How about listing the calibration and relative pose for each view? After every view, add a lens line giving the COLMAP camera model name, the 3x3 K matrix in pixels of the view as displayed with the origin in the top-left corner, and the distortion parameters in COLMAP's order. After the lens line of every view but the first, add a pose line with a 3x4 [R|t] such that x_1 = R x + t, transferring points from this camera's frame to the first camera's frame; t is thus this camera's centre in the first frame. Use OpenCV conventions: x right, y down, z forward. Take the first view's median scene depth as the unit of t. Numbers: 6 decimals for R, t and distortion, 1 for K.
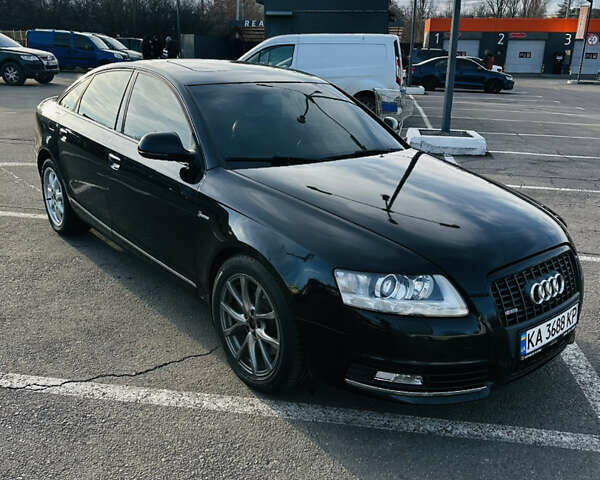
lens RADIAL K [[576.8, 0, 308.4], [0, 576.8, 240.0], [0, 0, 1]] dist [0.087586, -0.148519]
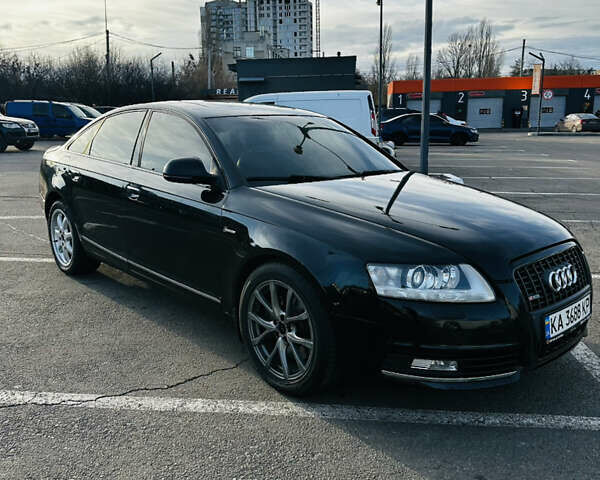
lens RADIAL K [[576.3, 0, 299.2], [0, 576.3, 231.7], [0, 0, 1]] dist [0.093134, -0.158335]
pose [[0.998597, -0.039279, 0.035517, -0.095290], [0.043268, 0.991883, -0.119562, 0.095023], [-0.030532, 0.120931, 0.992191, -0.049718]]
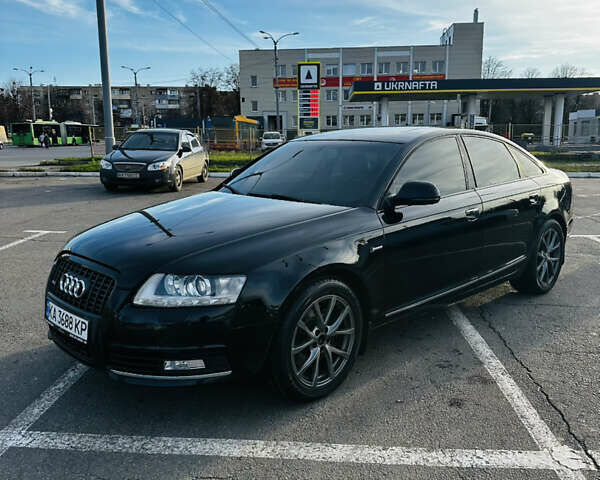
lens RADIAL K [[576.8, 0, 308.4], [0, 576.8, 240.0], [0, 0, 1]] dist [0.087586, -0.148519]
pose [[0.066027, 0.154947, -0.985714, 1.430262], [-0.315605, 0.940396, 0.126683, -0.273875], [0.946591, 0.302731, 0.110994, 1.157174]]
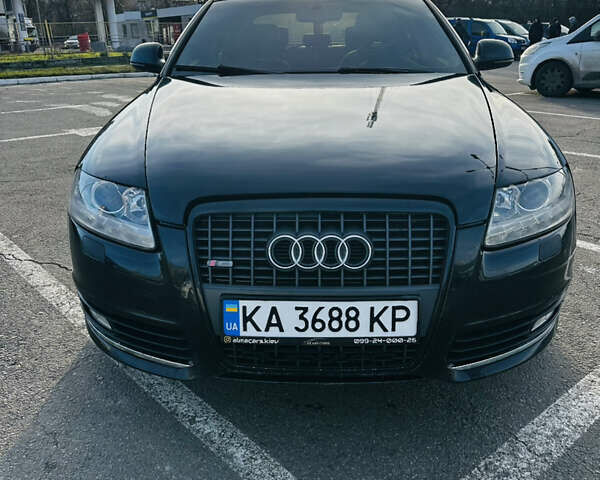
lens RADIAL K [[576.8, 0, 308.4], [0, 576.8, 240.0], [0, 0, 1]] dist [0.087586, -0.148519]
pose [[0.751704, 0.184834, -0.633069, 0.696326], [-0.183745, 0.980610, 0.068125, 0.029260], [0.633386, 0.065113, 0.771091, 0.472738]]
